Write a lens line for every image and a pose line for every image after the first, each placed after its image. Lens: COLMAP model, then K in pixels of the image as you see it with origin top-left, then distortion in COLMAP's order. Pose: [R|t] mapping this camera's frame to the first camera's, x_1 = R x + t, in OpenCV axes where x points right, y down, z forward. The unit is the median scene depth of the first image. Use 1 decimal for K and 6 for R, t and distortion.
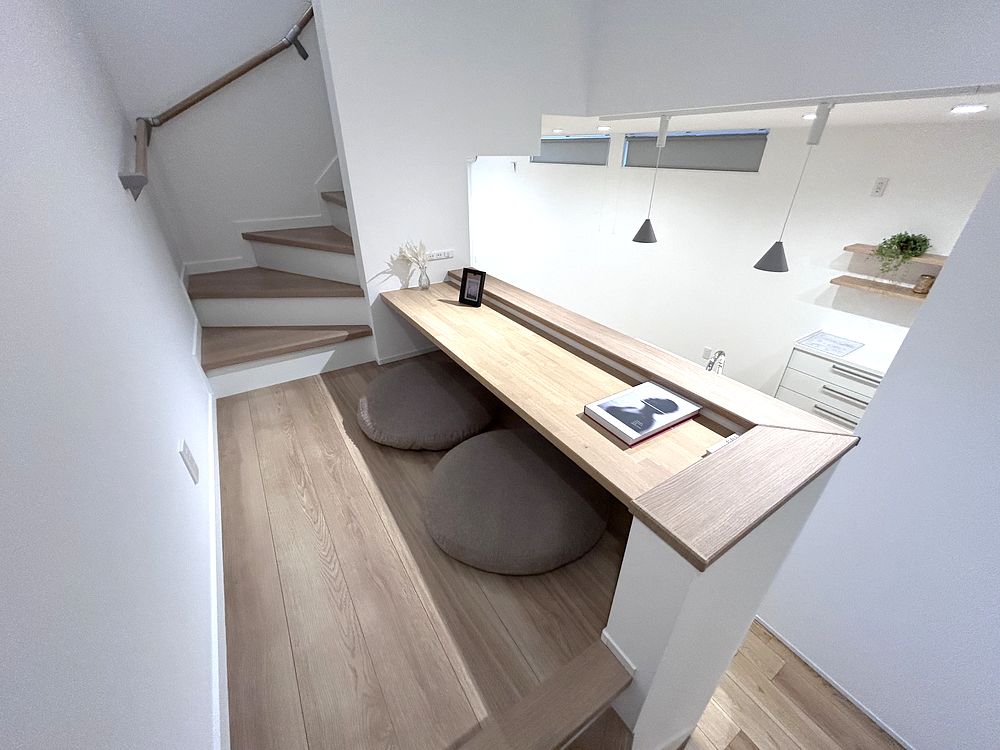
lens RADIAL K [[401.6, 0, 501.9], [0, 401.6, 374.1], [0, 0, 1]] dist [0.001586, 0.000795]
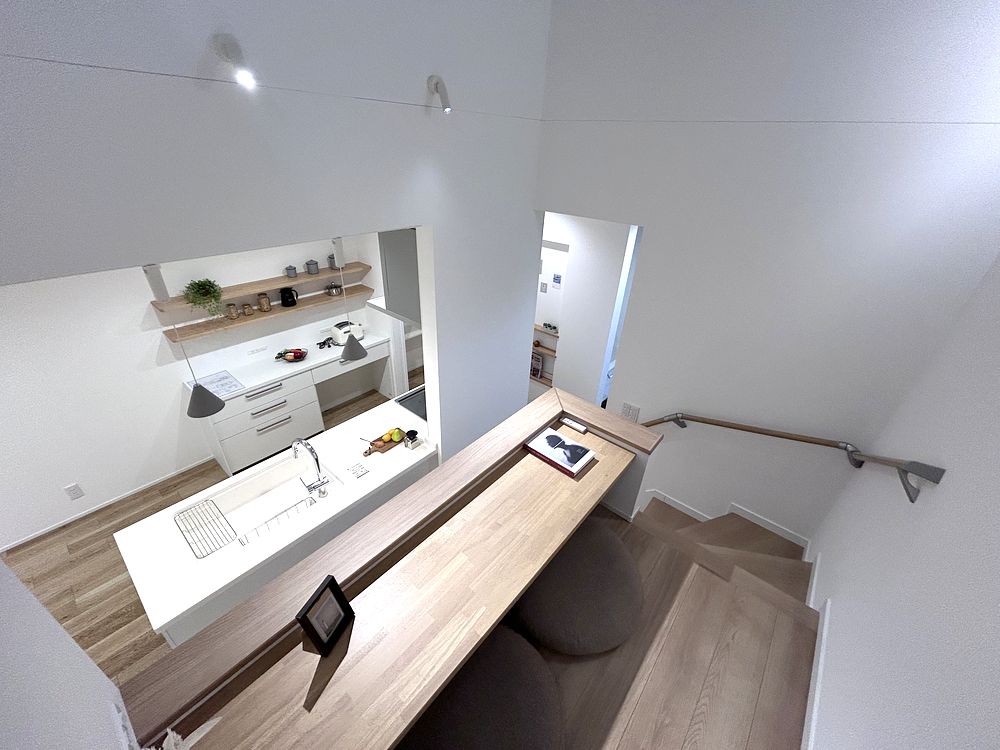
lens RADIAL K [[401.6, 0, 496.5], [0, 401.6, 374.8], [0, 0, 1]] dist [0.001586, 0.000795]
pose [[-0.286005, -0.495010, 0.820467, -0.747812], [0.432239, 0.697528, 0.571510, -1.146028], [-0.855202, 0.518093, 0.014467, 1.021785]]
